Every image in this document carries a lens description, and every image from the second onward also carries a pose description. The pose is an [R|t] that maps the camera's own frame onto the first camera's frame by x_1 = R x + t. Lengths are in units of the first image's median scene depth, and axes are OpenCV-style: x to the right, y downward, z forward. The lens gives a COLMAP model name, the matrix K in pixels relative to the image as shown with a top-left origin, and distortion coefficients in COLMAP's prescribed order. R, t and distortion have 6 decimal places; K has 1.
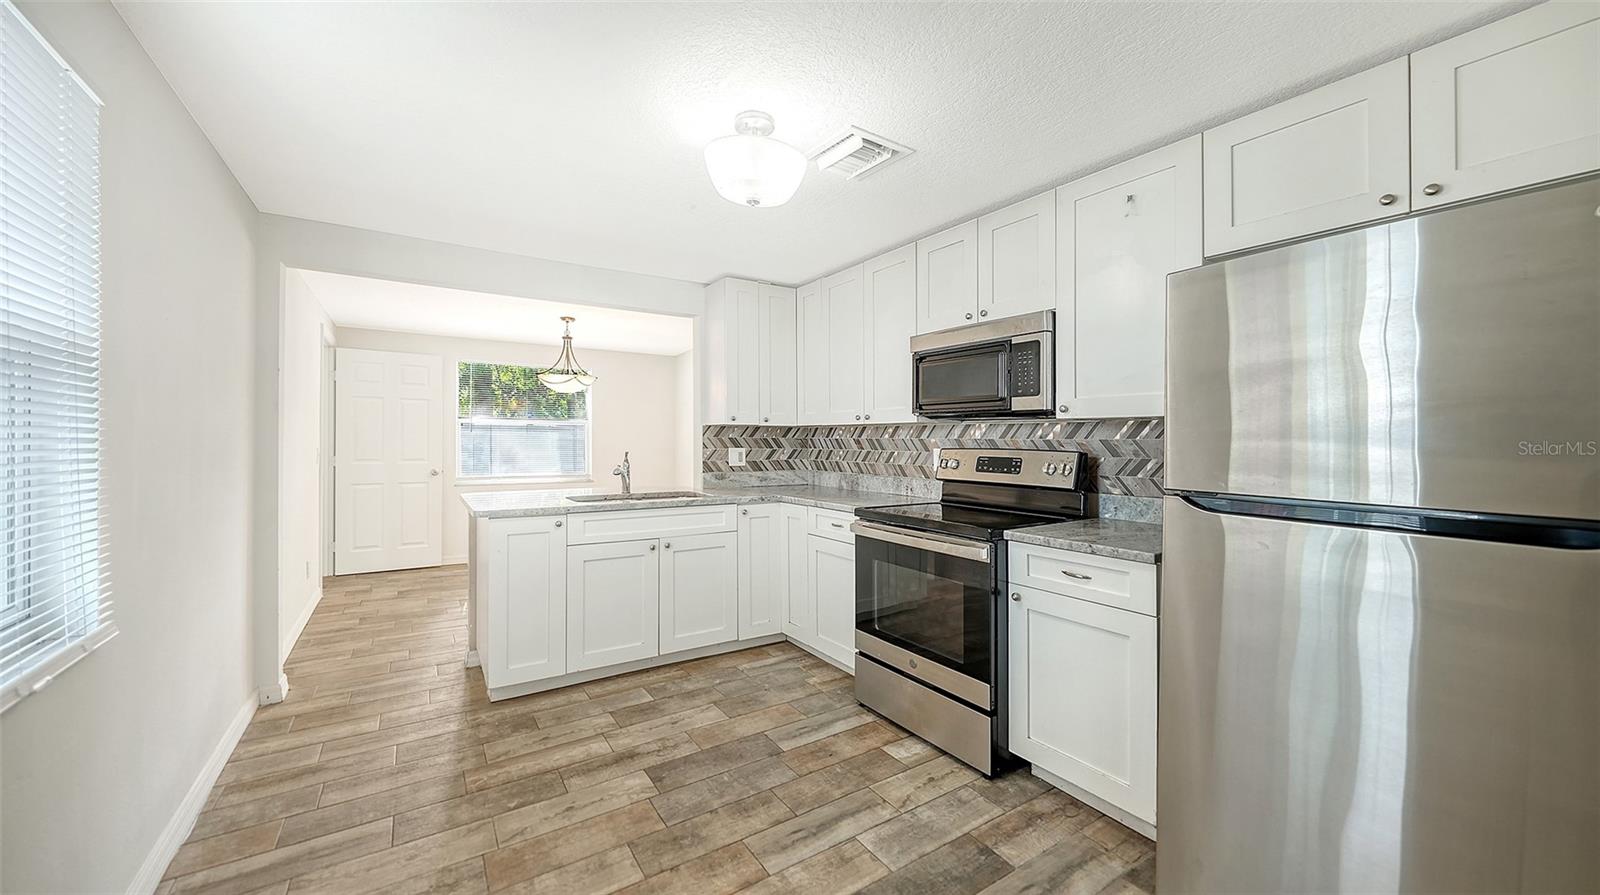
lens RADIAL K [[573.9, 0, 789.6], [0, 573.9, 440.5], [0, 0, 1]] dist [-0.007385, 0.000218]
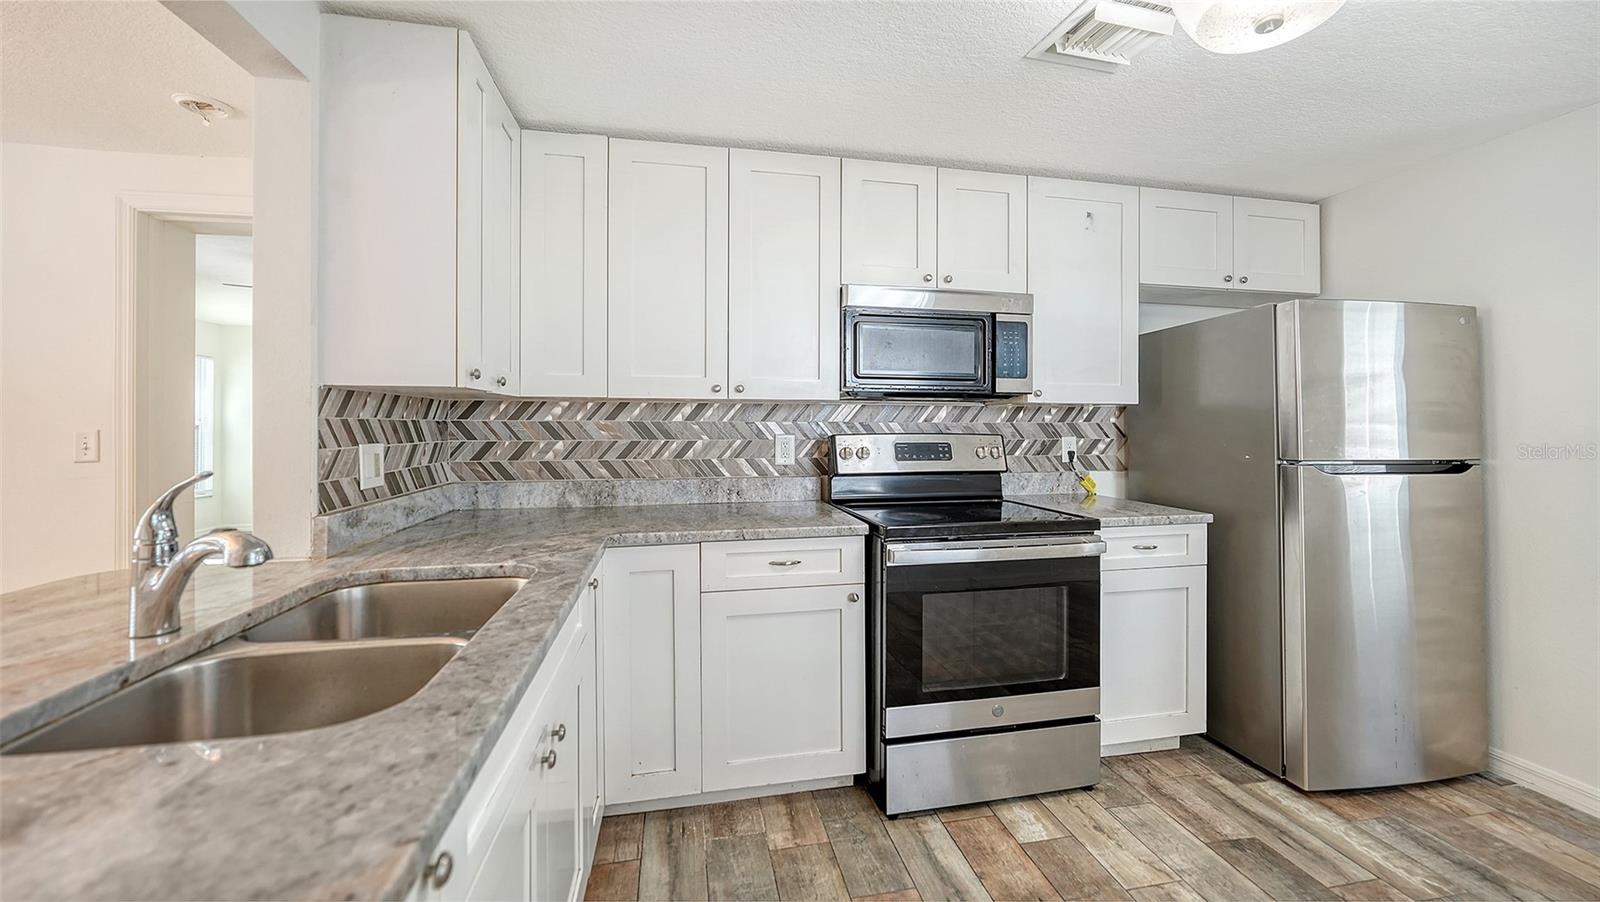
lens RADIAL K [[590.5, 0, 786.7], [0, 590.5, 419.5], [0, 0, 1]] dist [0.001137, -0.000092]
pose [[0.373771, 0.002420, 0.927518, -0.372633], [0.001206, 0.999994, -0.003095, -0.002950], [-0.927520, 0.002275, 0.373766, 0.561894]]
